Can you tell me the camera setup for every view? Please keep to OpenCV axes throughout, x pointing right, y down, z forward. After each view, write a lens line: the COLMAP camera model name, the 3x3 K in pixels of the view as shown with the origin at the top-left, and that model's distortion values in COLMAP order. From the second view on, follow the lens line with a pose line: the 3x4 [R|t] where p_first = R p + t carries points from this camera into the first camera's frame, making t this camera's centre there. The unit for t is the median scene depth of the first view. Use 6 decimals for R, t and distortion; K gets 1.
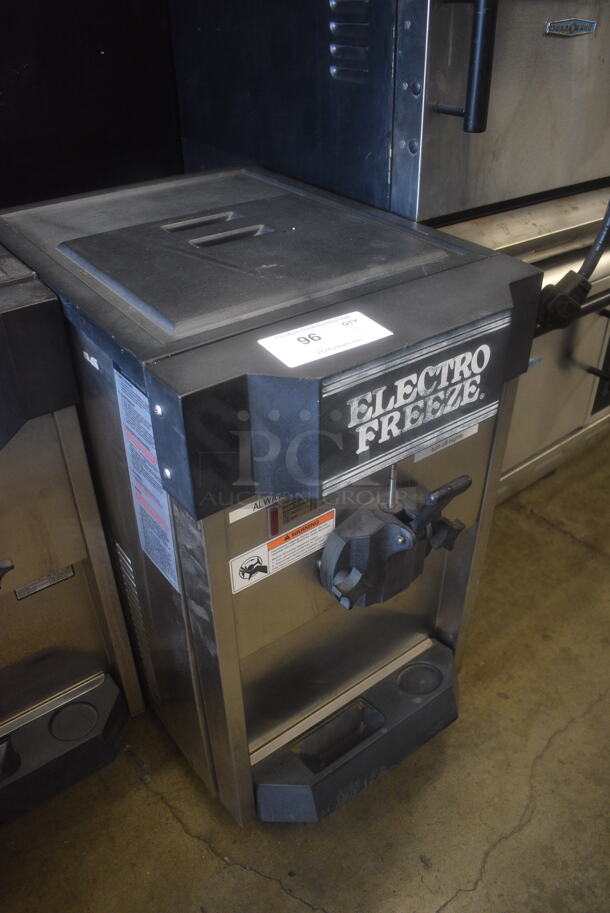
lens RADIAL K [[703.2, 0, 305.0], [0, 703.2, 456.5], [0, 0, 1]] dist [-0.092856, 0.003812]
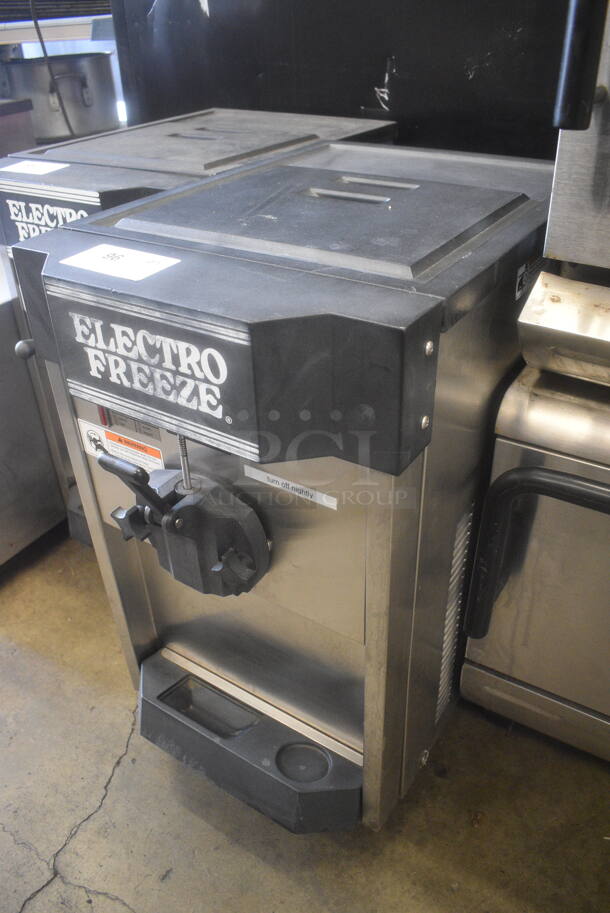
lens RADIAL K [[703.2, 0, 305.0], [0, 703.2, 456.5], [0, 0, 1]] dist [-0.092856, 0.003812]
pose [[0.336000, 0.519703, -0.785502, 1.005770], [-0.520153, 0.797661, 0.305251, -0.369076], [0.785204, 0.306017, 0.538339, 0.701452]]
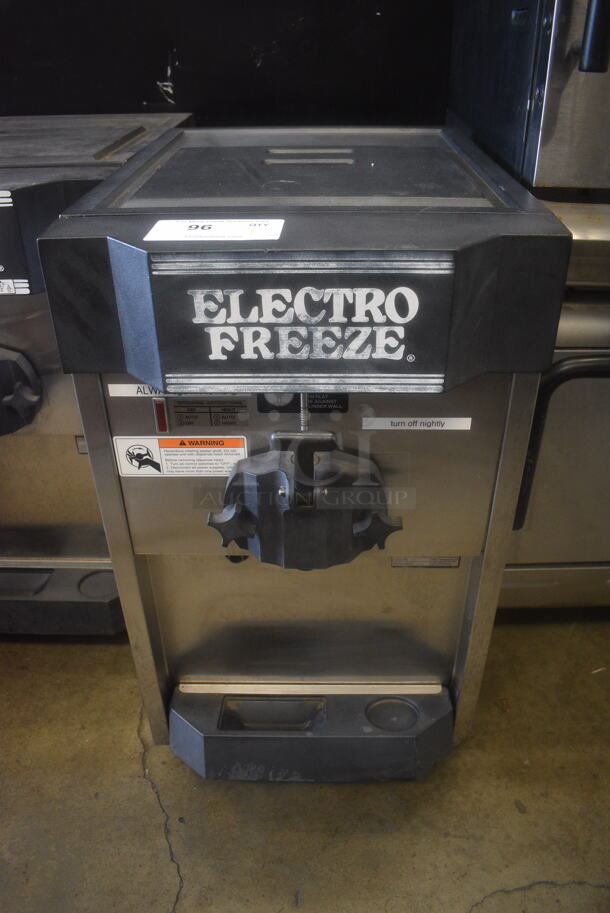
lens RADIAL K [[703.2, 0, 305.0], [0, 703.2, 456.5], [0, 0, 1]] dist [-0.092856, 0.003812]
pose [[0.789781, 0.332503, -0.515449, 0.661028], [-0.351994, 0.933874, 0.063085, 0.013316], [0.502341, 0.131612, 0.854595, 0.280288]]
